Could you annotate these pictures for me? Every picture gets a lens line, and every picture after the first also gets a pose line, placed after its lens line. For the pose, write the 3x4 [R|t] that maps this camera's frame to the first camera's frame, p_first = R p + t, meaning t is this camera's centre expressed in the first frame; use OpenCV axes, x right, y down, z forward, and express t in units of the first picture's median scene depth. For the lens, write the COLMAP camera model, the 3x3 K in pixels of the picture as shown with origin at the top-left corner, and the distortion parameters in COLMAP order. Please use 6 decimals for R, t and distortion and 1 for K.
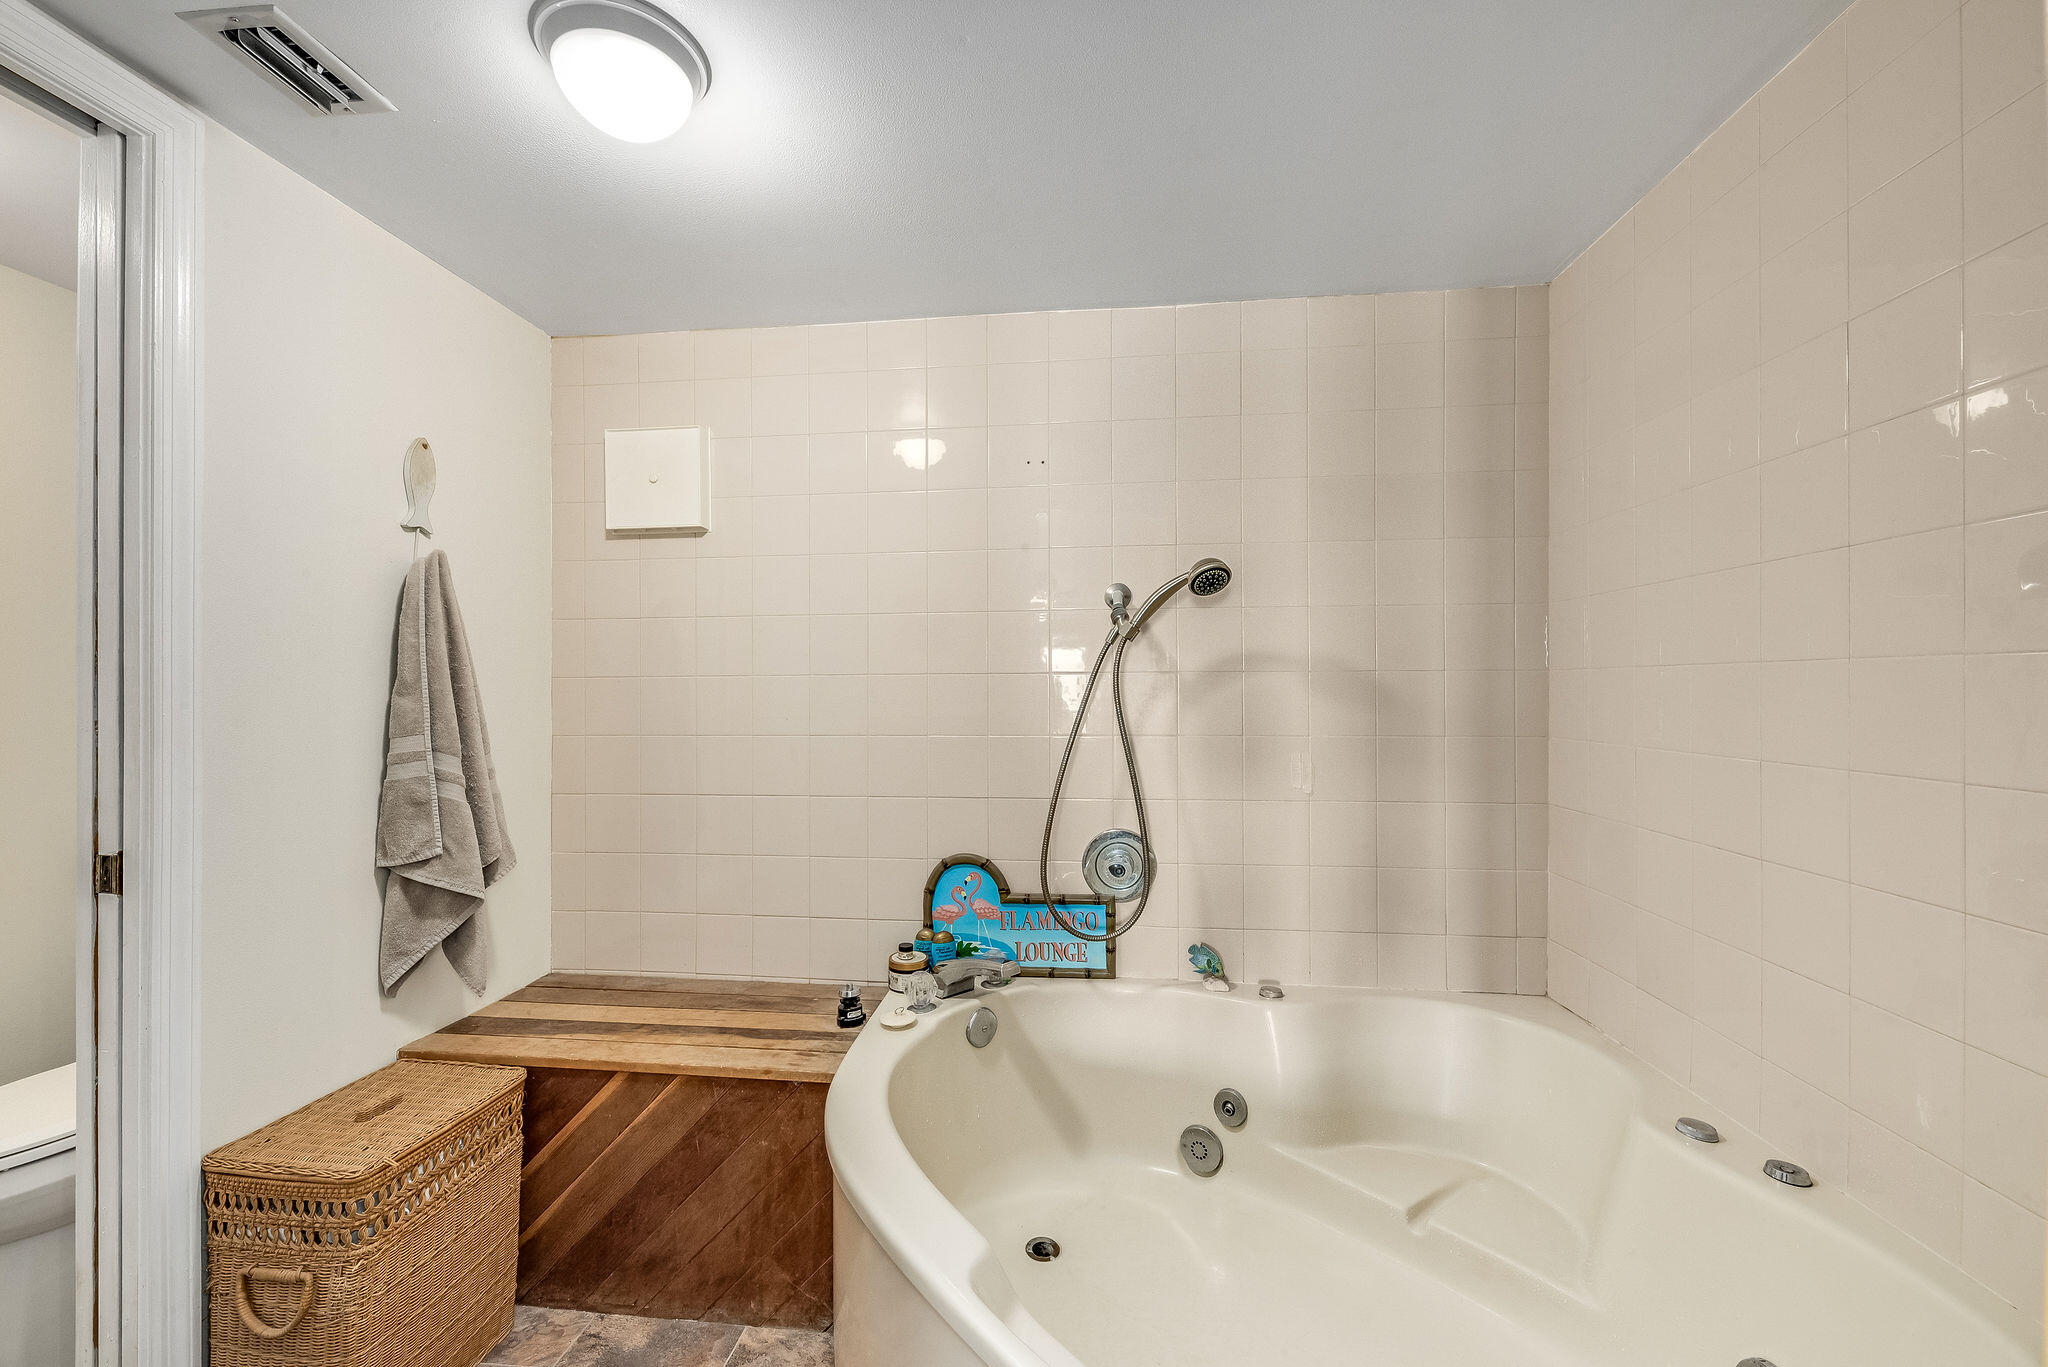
lens RADIAL K [[832.6, 0, 1007.0], [0, 832.6, 683.6], [0, 0, 1]] dist [0.006874, -0.004275]
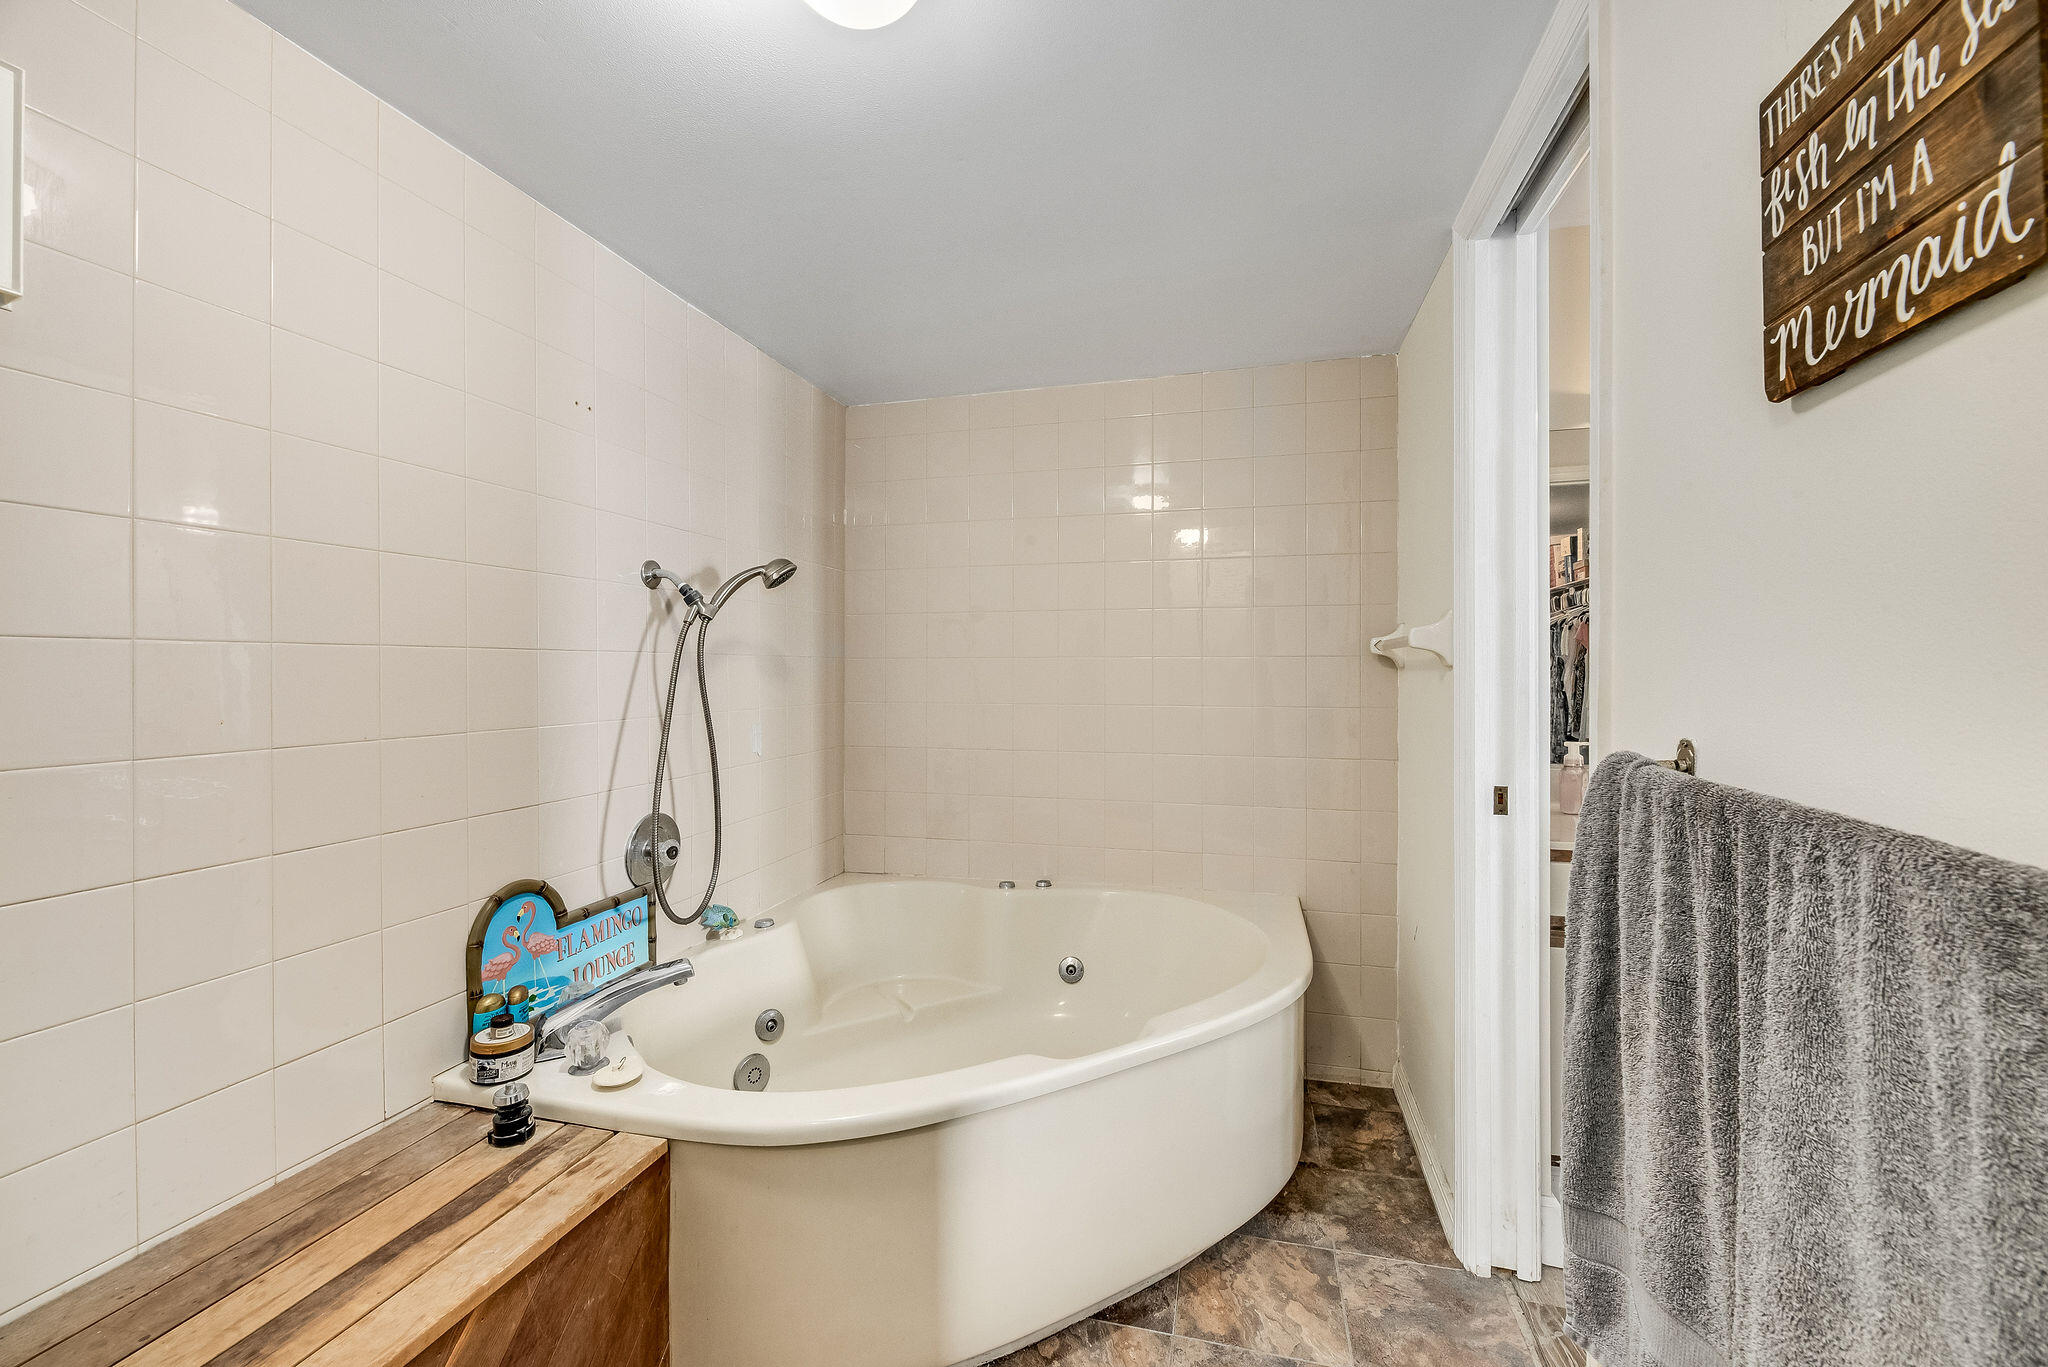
lens RADIAL K [[832.6, 0, 1025.8], [0, 832.6, 673.6], [0, 0, 1]] dist [0.006874, -0.004275]
pose [[0.138460, 0.001047, 0.990367, -0.771663], [0.006812, 0.999975, -0.002010, 0.017292], [-0.990345, 0.007025, 0.138449, 0.436564]]
